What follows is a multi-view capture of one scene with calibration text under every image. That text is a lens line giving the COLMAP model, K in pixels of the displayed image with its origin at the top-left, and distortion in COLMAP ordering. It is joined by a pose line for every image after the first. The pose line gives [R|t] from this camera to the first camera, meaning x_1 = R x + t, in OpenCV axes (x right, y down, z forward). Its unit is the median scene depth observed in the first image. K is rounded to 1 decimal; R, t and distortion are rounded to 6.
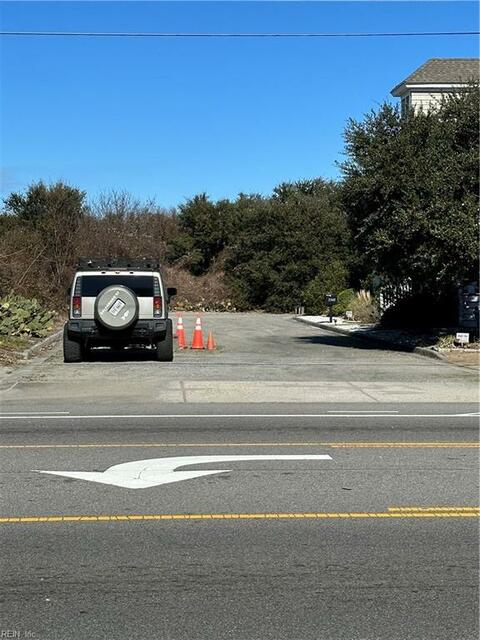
lens RADIAL K [[1249.4, 0, 240.0], [0, 1249.4, 320.0], [0, 0, 1]] dist [0.005150, -0.044356]
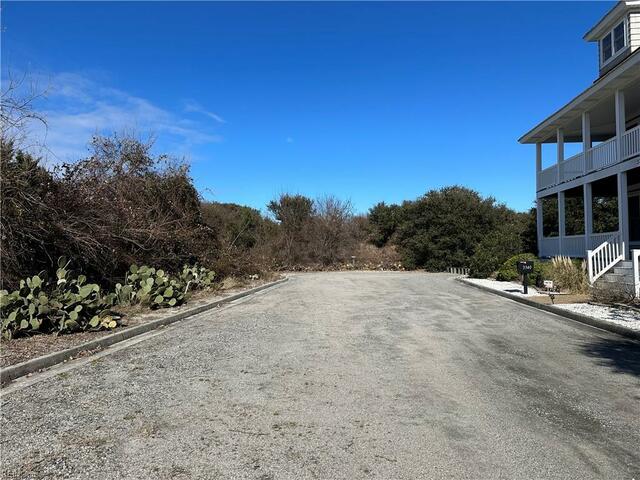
lens RADIAL K [[440.1, 0, 320.0], [0, 440.1, 240.0], [0, 0, 1]] dist [0.044497, -0.000790]
pose [[0.984488, -0.011848, -0.175051, -0.017323], [0.001476, 0.998241, -0.059266, -0.020508], [0.175445, 0.058088, 0.982774, 0.805593]]
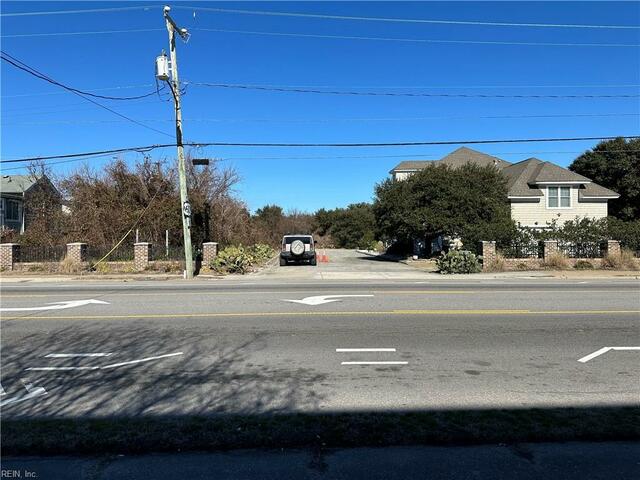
lens RADIAL K [[440.1, 0, 320.0], [0, 440.1, 240.0], [0, 0, 1]] dist [0.044497, -0.000790]
pose [[0.999389, -0.007034, -0.034242, -0.006209], [0.006113, 0.999619, -0.026932, 0.000359], [0.034419, 0.026706, 0.999051, -0.026100]]
